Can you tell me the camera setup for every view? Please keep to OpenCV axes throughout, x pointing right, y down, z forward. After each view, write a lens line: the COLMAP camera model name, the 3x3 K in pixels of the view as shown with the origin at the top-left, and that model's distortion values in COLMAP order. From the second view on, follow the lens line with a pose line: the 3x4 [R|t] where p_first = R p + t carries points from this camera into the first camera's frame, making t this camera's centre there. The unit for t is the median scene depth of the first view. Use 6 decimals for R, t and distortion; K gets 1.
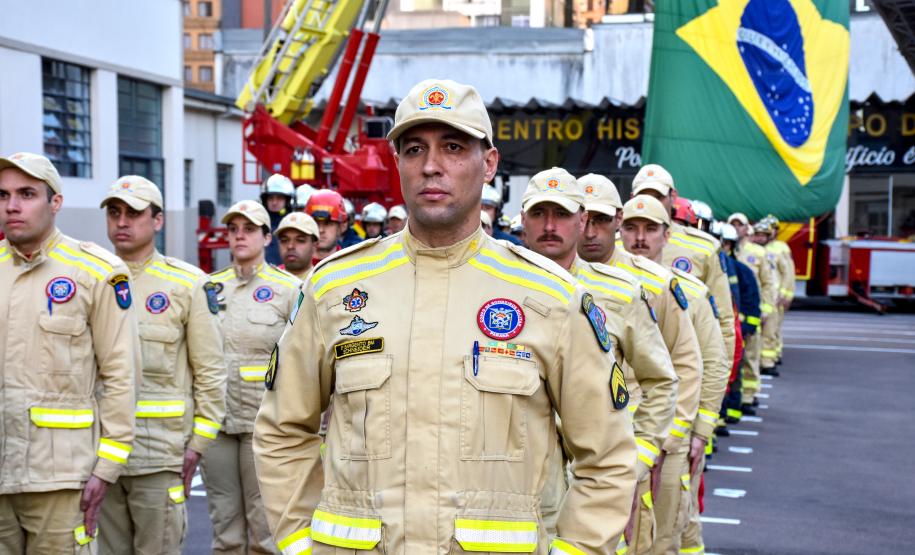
lens RADIAL K [[970.2, 0, 457.5], [0, 970.2, 277.5], [0, 0, 1]] dist [0.009843, 0.003022]
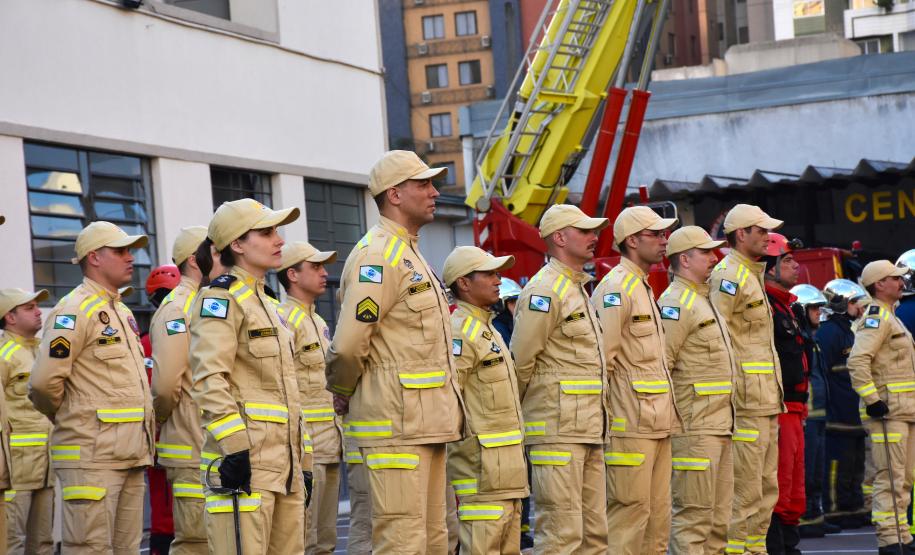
lens RADIAL K [[970.2, 0, 457.5], [0, 970.2, 277.5], [0, 0, 1]] dist [0.009843, 0.003022]
pose [[0.986961, -0.082541, -0.138183, -0.134175], [0.072910, 0.994636, -0.073373, -0.066115], [0.143498, 0.062342, 0.987685, 0.260340]]
